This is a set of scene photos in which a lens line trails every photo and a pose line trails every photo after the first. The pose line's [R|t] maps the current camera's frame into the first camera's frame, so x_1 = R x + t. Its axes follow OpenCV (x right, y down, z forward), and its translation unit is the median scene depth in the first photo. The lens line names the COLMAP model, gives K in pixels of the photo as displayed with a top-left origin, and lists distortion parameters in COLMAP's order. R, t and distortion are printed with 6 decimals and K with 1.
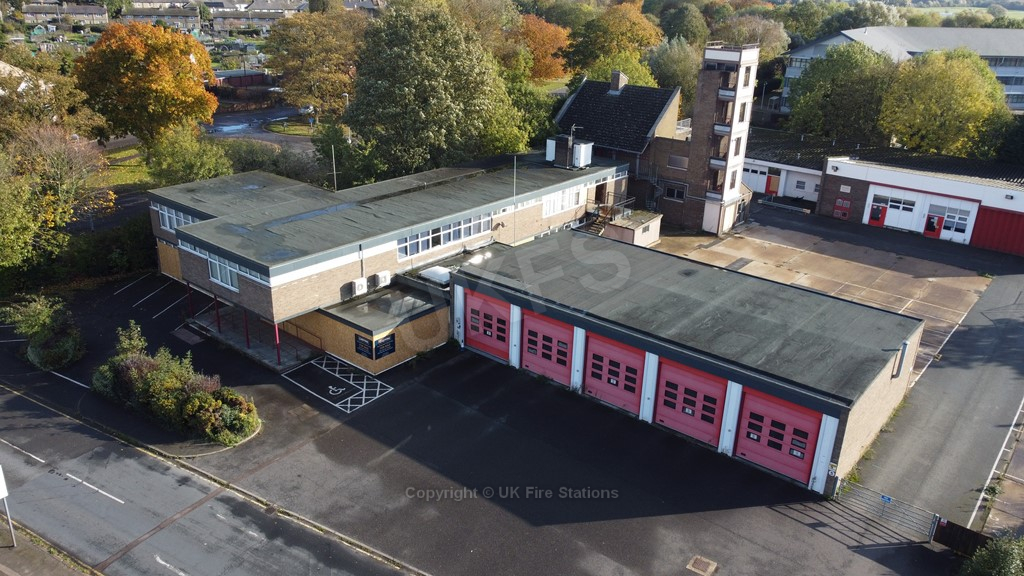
lens RADIAL K [[773.6, 0, 512.0], [0, 773.6, 288.0], [0, 0, 1]] dist [0.010241, -0.014621]
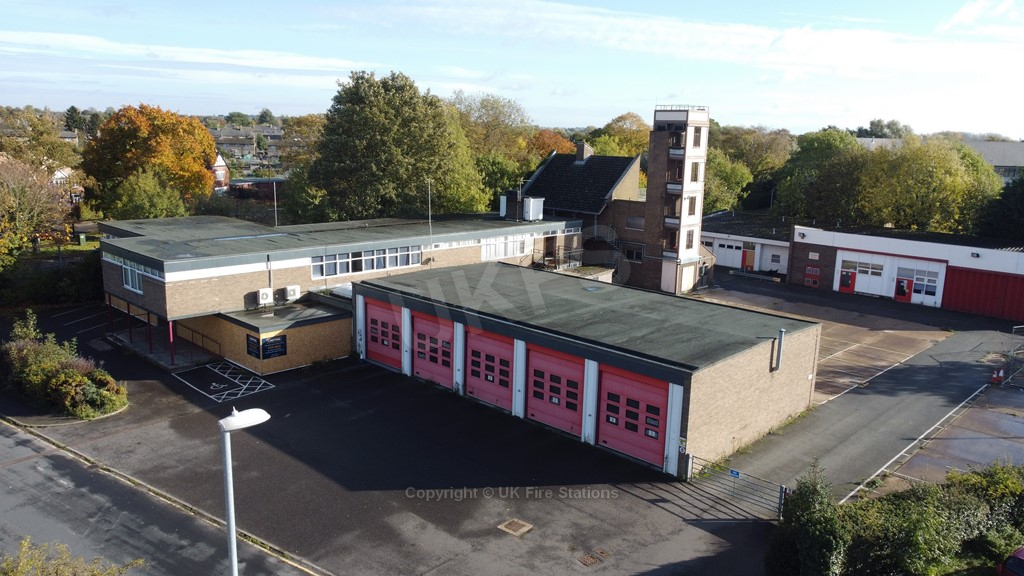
lens RADIAL K [[773.6, 0, 512.0], [0, 773.6, 288.0], [0, 0, 1]] dist [0.010241, -0.014621]
pose [[0.997033, 0.014788, -0.075546, 0.209838], [-0.028208, 0.983299, -0.179798, 0.167527], [0.071625, 0.181396, 0.980798, 0.030733]]
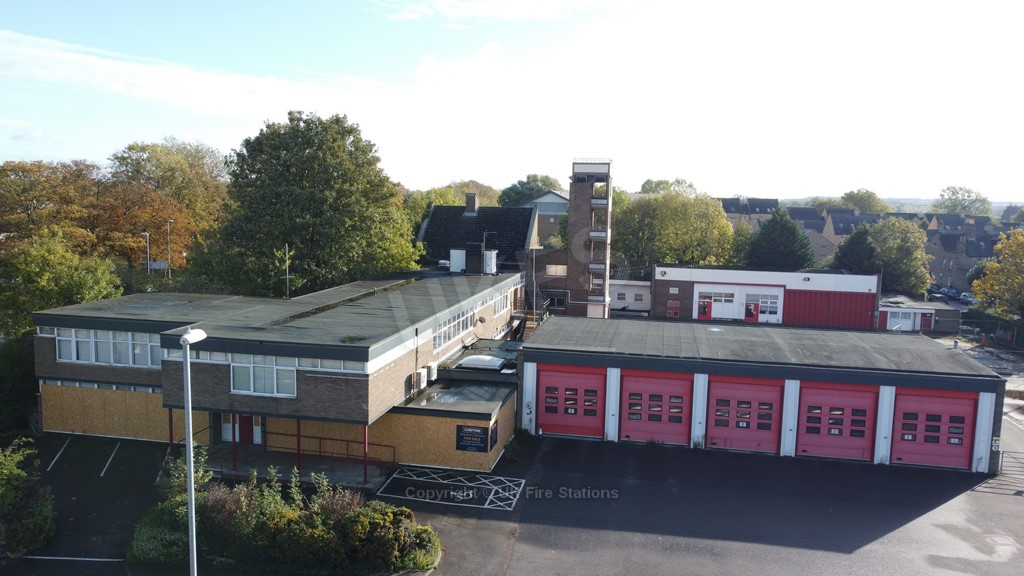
lens RADIAL K [[773.6, 0, 512.0], [0, 773.6, 288.0], [0, 0, 1]] dist [0.010241, -0.014621]
pose [[0.880143, -0.062908, 0.470521, -0.515218], [0.177732, 0.962757, -0.203742, 0.094066], [-0.440181, 0.262949, 0.858545, 0.233282]]
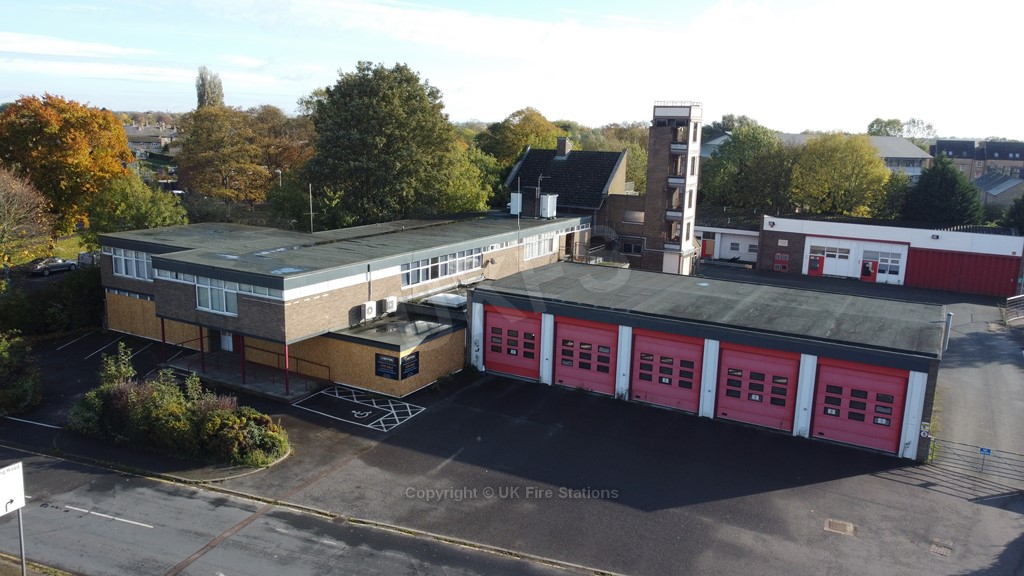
lens RADIAL K [[773.6, 0, 512.0], [0, 773.6, 288.0], [0, 0, 1]] dist [0.010241, -0.014621]
pose [[0.984479, -0.036328, 0.171703, -0.194459], [0.065408, 0.983806, -0.166876, 0.142027], [-0.162860, 0.175517, 0.970912, 0.082602]]
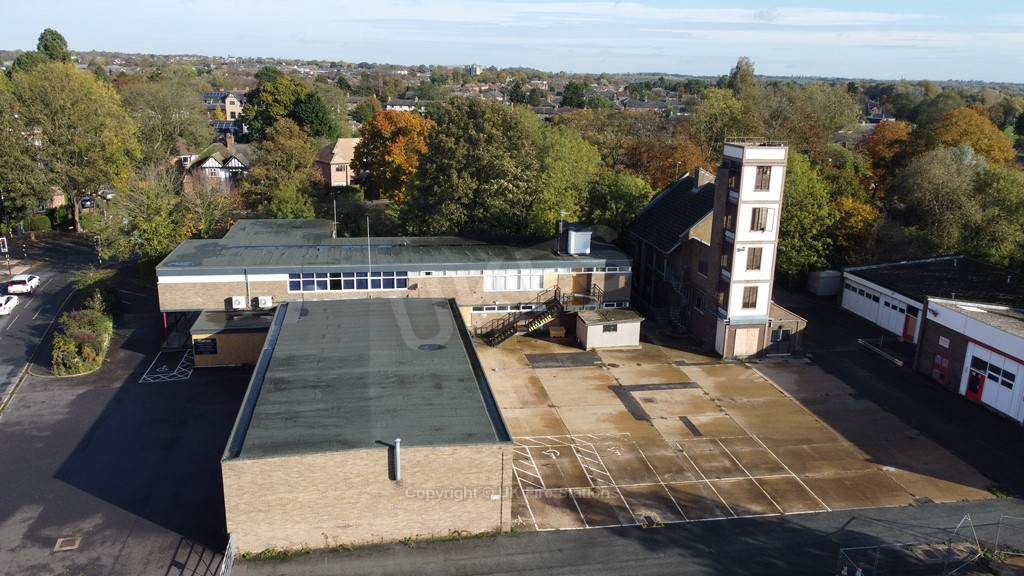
lens RADIAL K [[773.6, 0, 512.0], [0, 773.6, 288.0], [0, 0, 1]] dist [0.010241, -0.014621]
pose [[0.767377, 0.160907, -0.620679, 0.952205], [-0.241207, 0.969339, -0.046922, -0.074847], [0.594098, 0.185719, 0.782660, 0.292645]]
